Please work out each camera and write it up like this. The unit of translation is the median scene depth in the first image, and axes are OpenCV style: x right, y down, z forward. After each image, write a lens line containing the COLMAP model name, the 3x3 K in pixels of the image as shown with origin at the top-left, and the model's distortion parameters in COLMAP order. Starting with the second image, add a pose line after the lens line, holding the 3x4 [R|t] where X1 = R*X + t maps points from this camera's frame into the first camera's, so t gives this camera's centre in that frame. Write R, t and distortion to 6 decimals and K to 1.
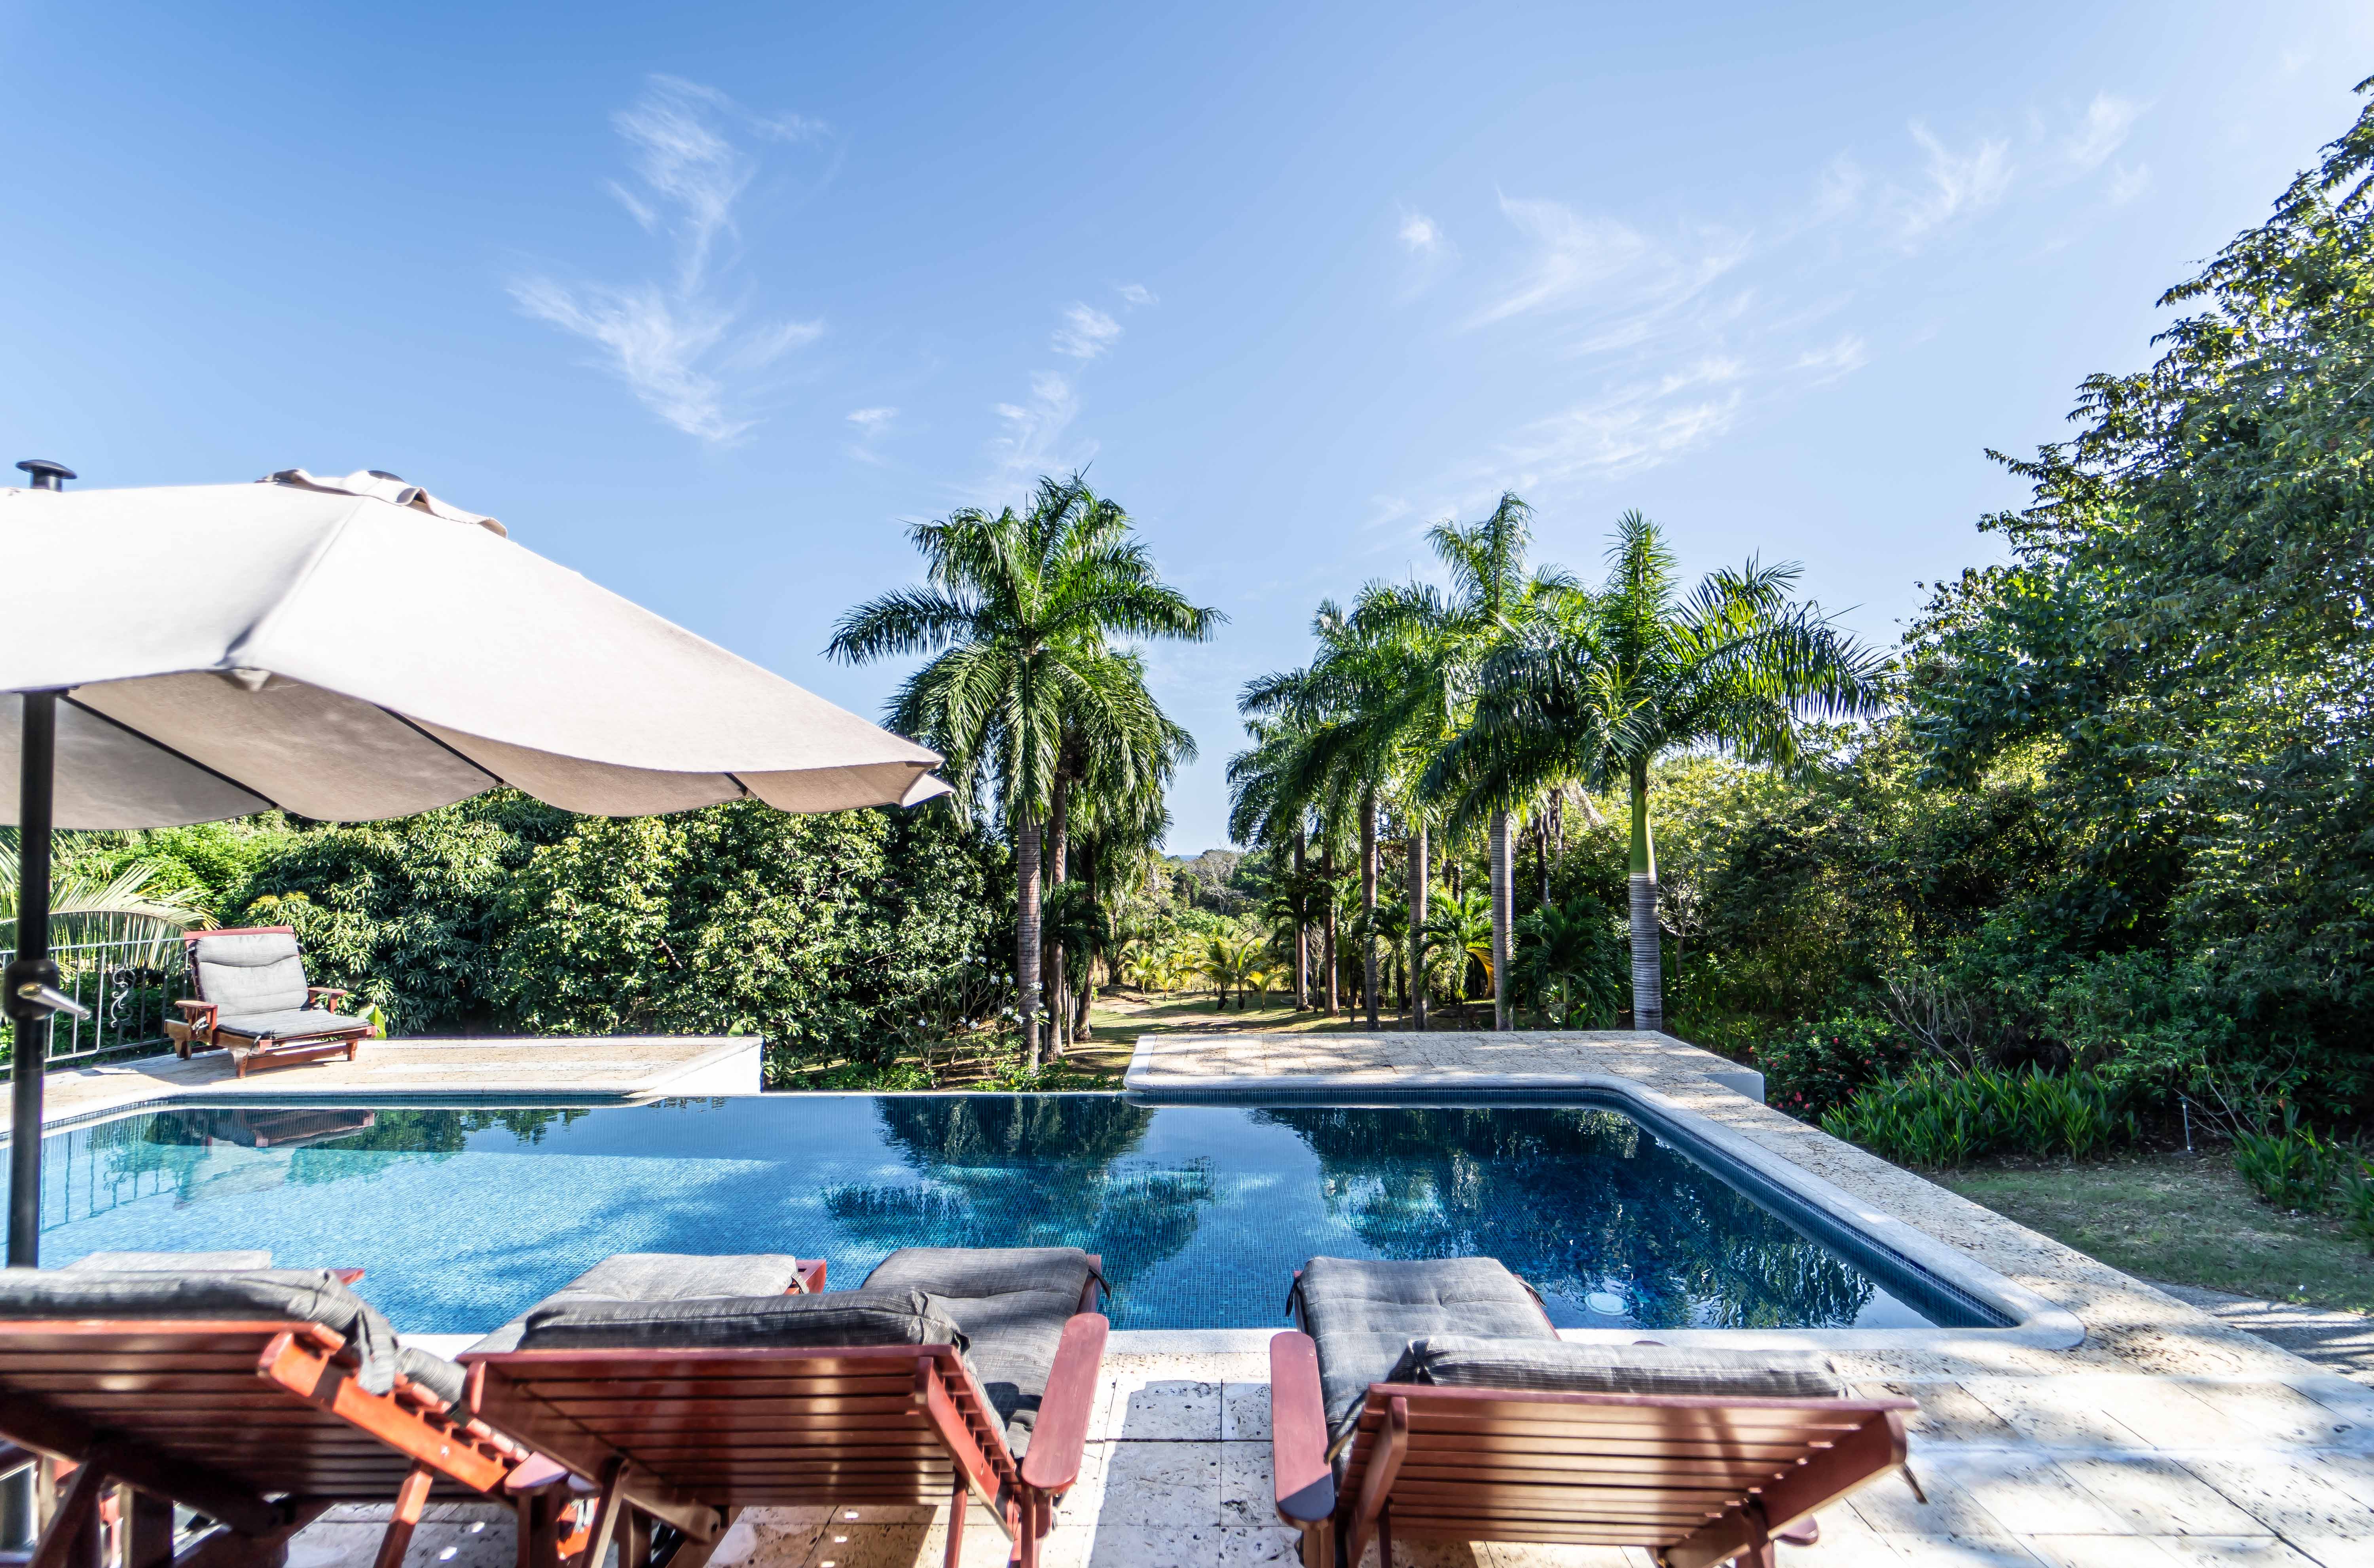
lens RADIAL K [[977.8, 0, 1213.6], [0, 977.8, 791.5], [0, 0, 1]] dist [0.001857, -0.004365]
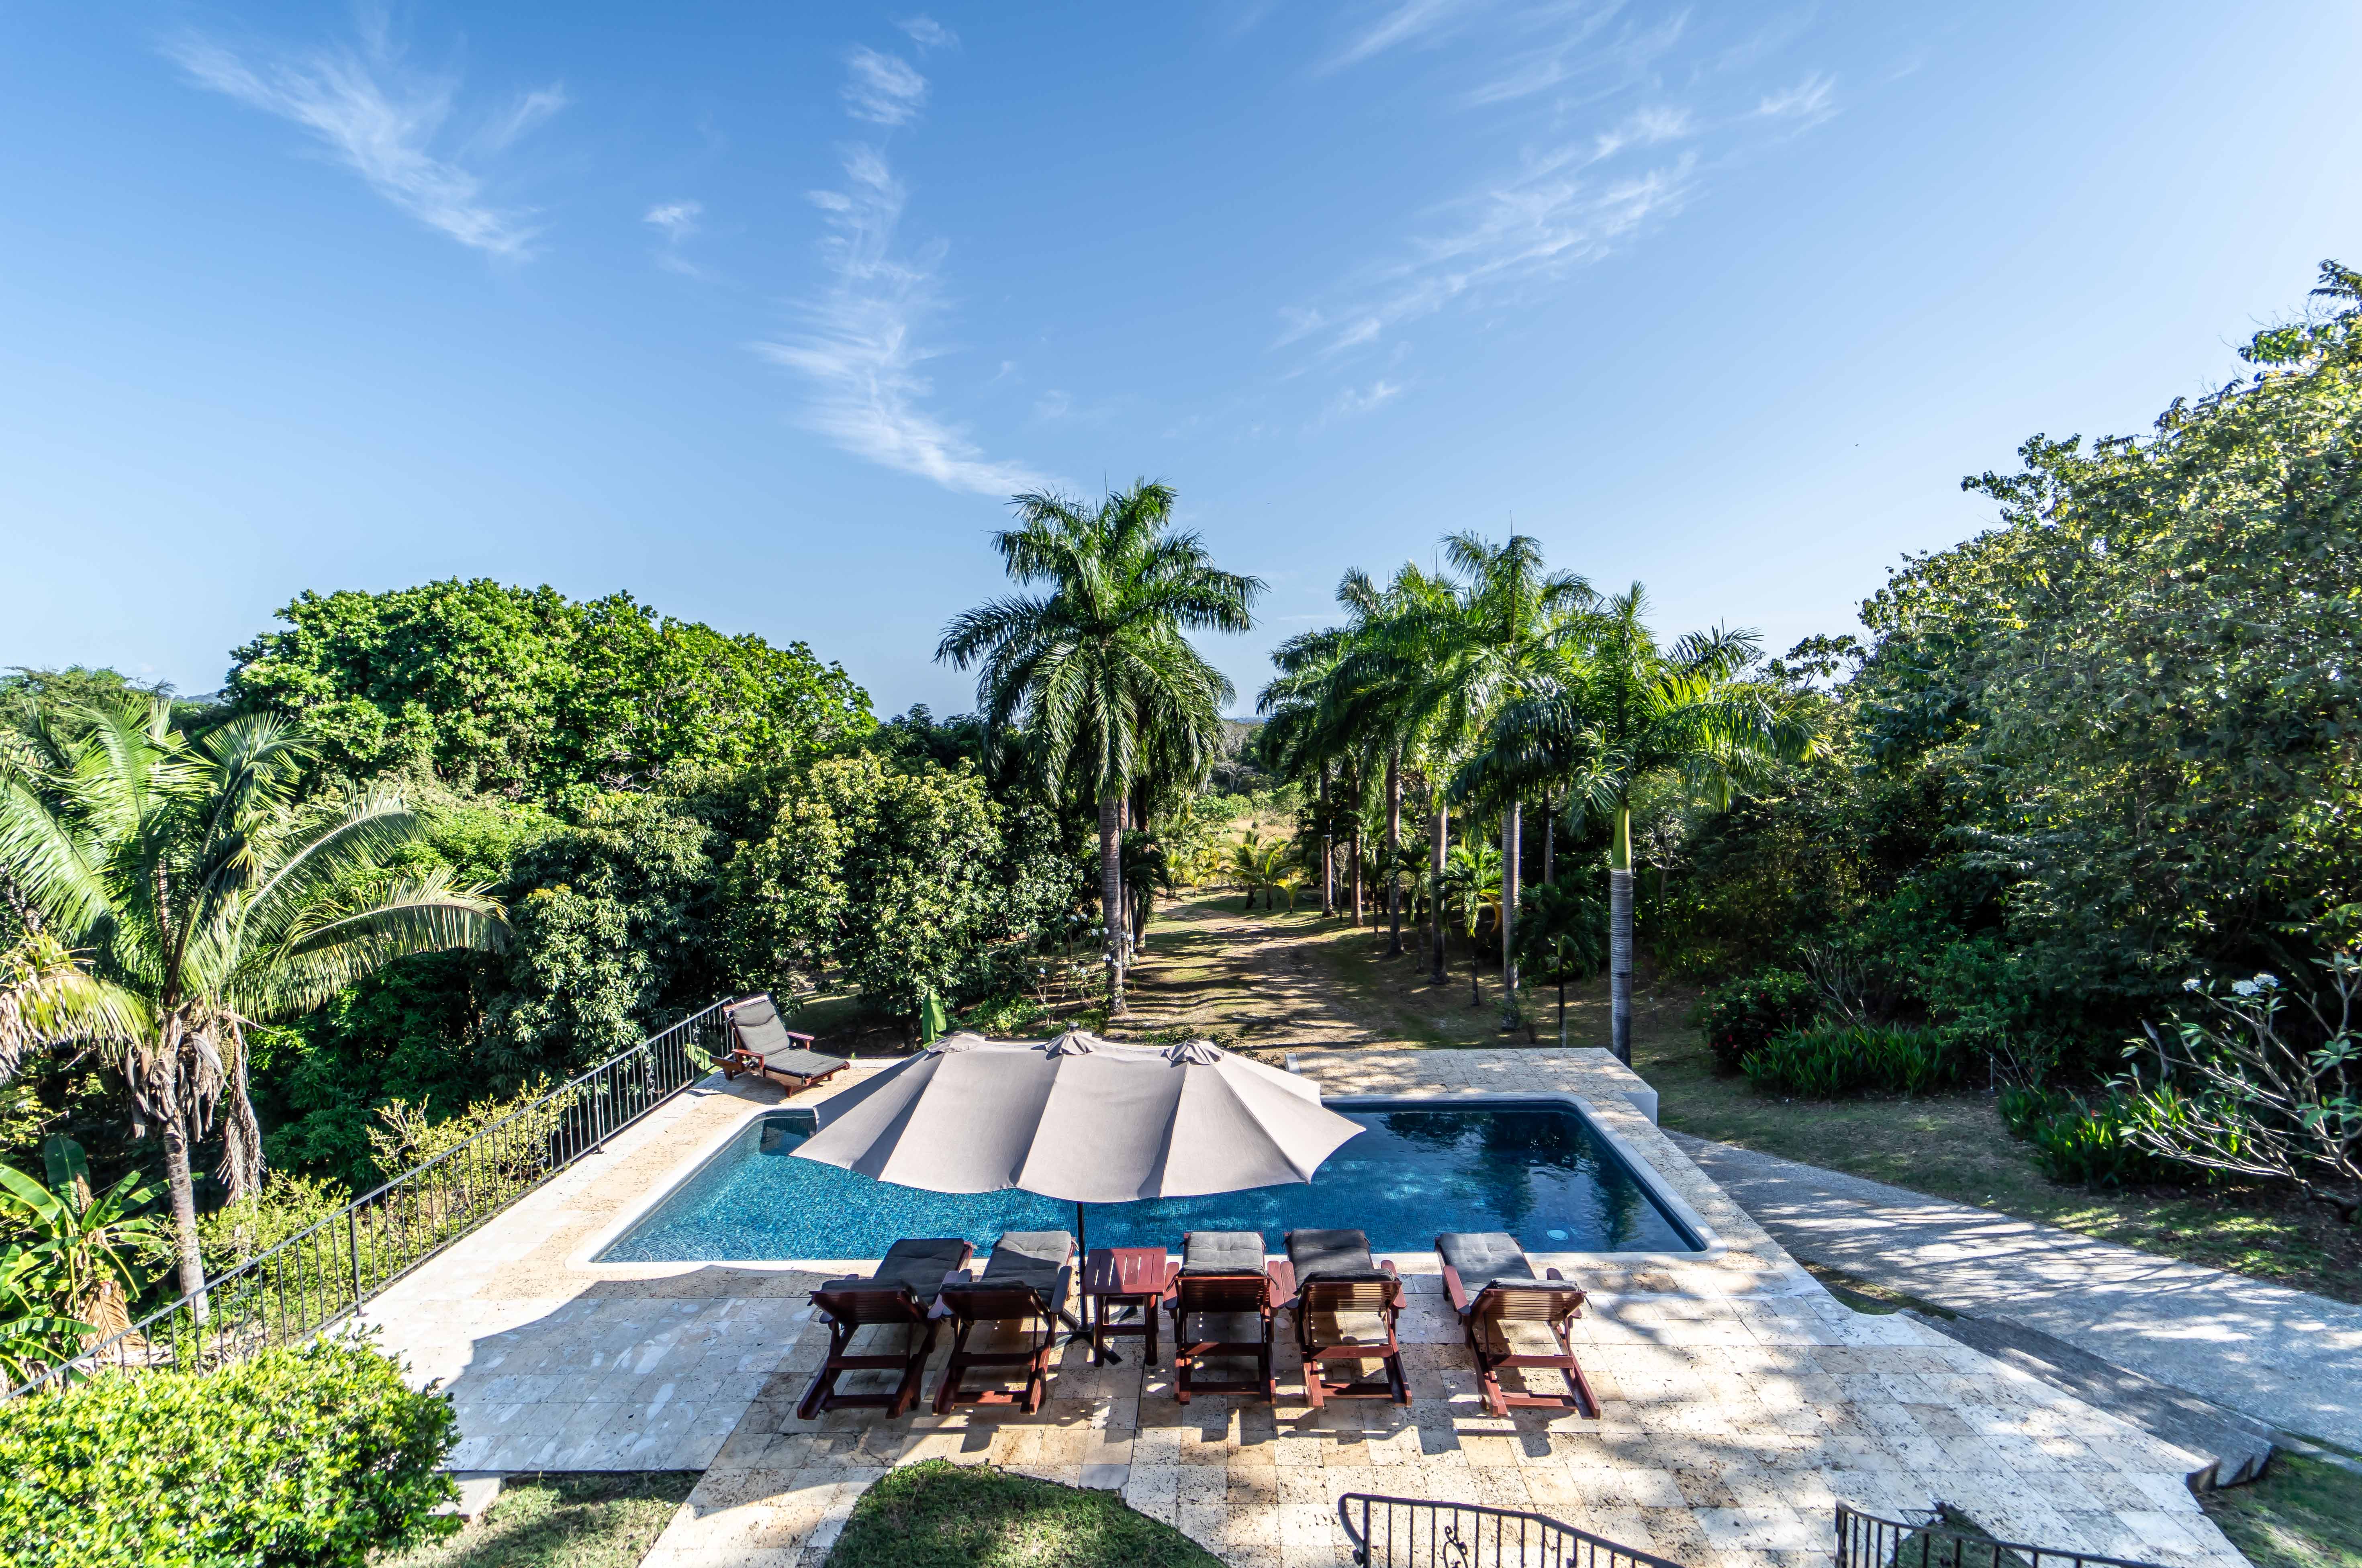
lens RADIAL K [[957.0, 0, 1213.1], [0, 957.0, 804.3], [0, 0, 1]] dist [-0.008336, 0.000043]
pose [[0.999768, -0.012574, -0.017473, -0.052369], [0.014733, 0.991473, 0.129475, -0.121625], [0.015696, -0.129702, 0.991429, -0.171283]]
